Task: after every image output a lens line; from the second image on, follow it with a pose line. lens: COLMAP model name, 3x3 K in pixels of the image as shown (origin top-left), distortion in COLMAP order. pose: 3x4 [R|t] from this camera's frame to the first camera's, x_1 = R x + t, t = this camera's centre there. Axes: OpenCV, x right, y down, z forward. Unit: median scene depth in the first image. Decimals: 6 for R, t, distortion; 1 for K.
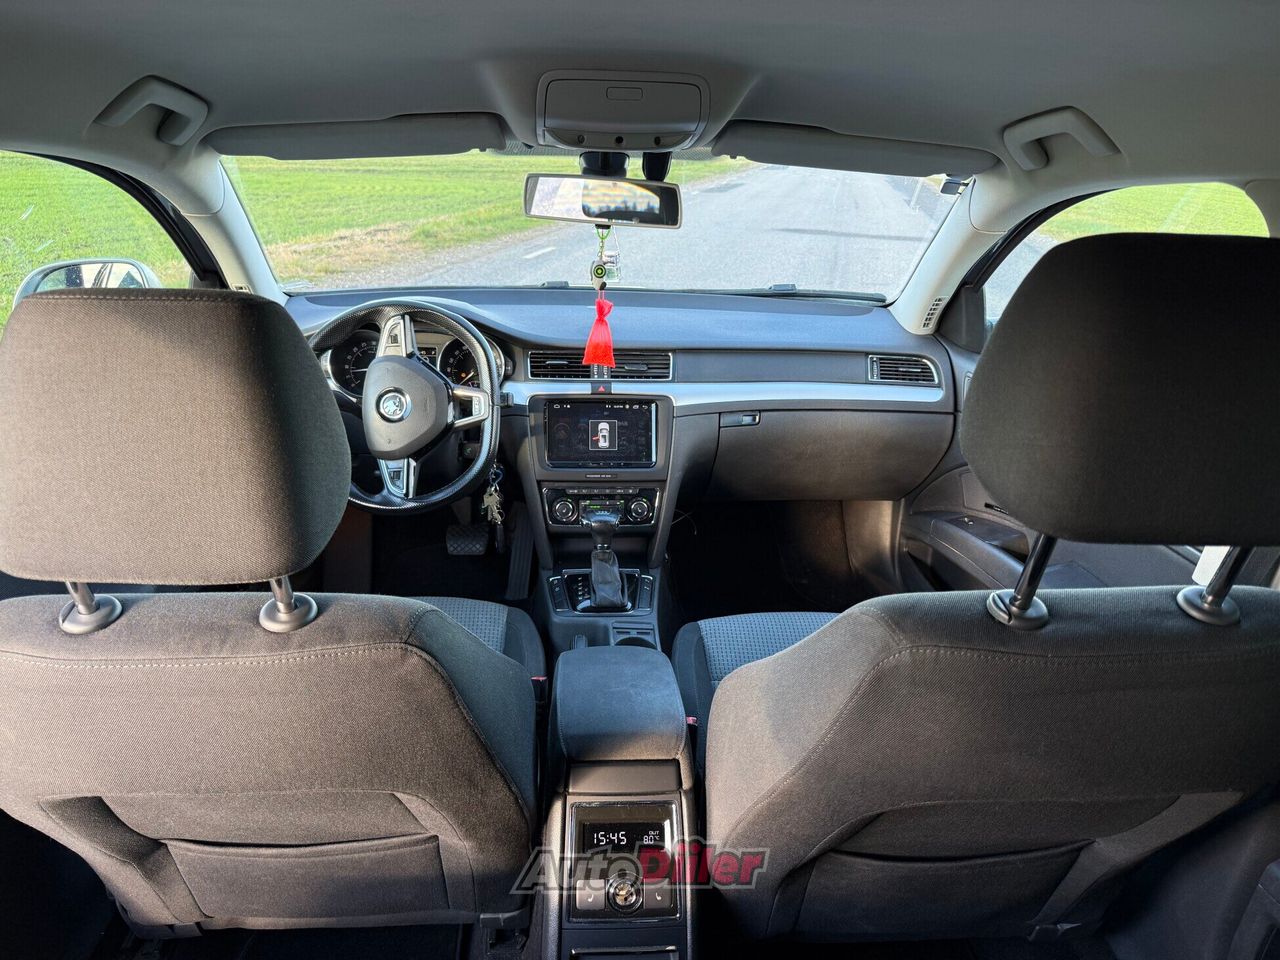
lens RADIAL K [[923.0, 0, 633.7], [0, 923.0, 491.0], [0, 0, 1]] dist [0.018884, -0.019943]
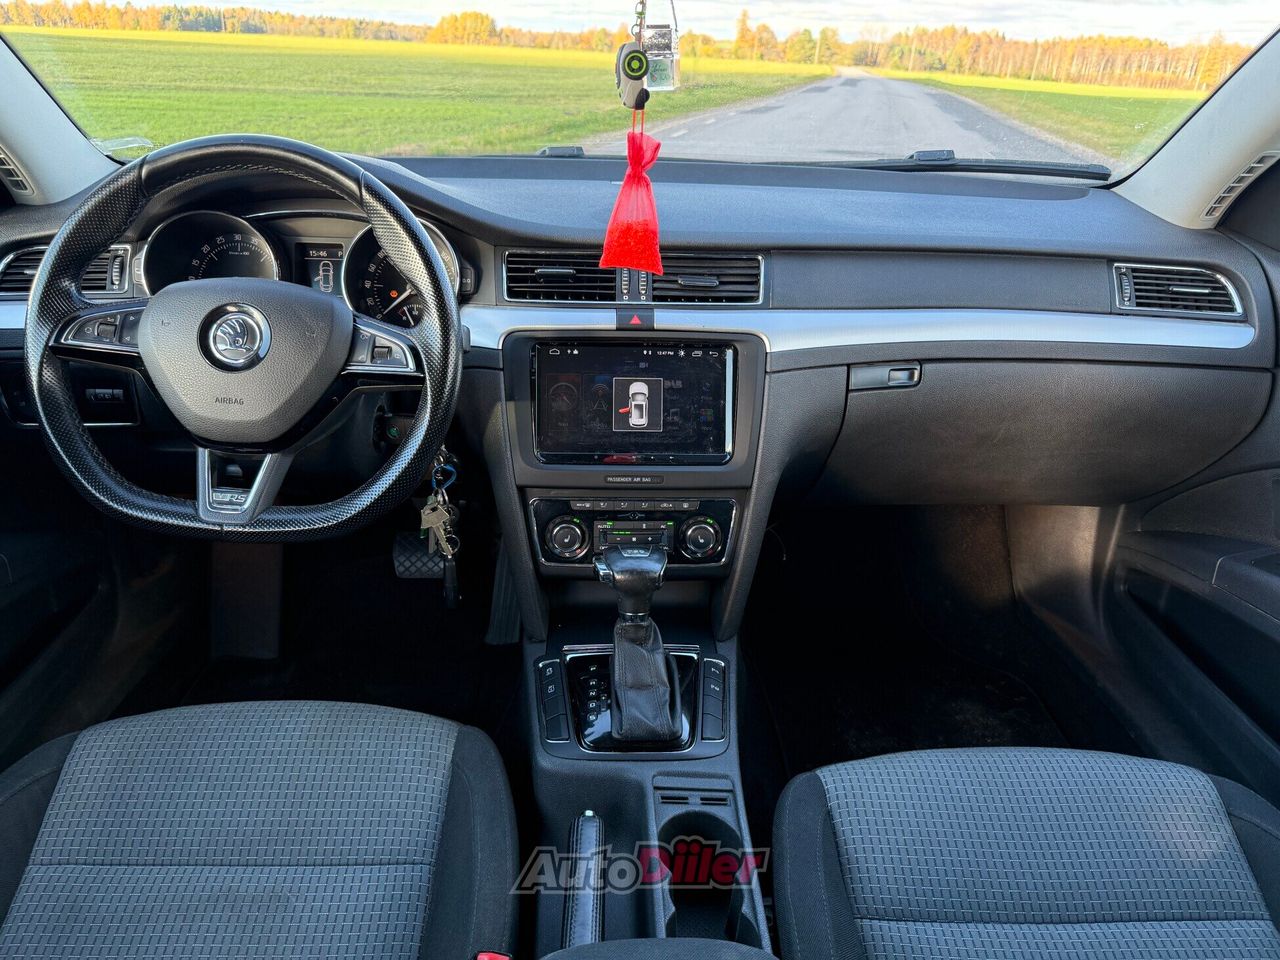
lens RADIAL K [[923.0, 0, 644.8], [0, 923.0, 472.9], [0, 0, 1]] dist [0.018884, -0.019943]
pose [[0.999802, 0.010698, -0.016782, -0.018812], [-0.009871, 0.998767, 0.048650, -0.045881], [0.017282, -0.048474, 0.998675, 0.441125]]
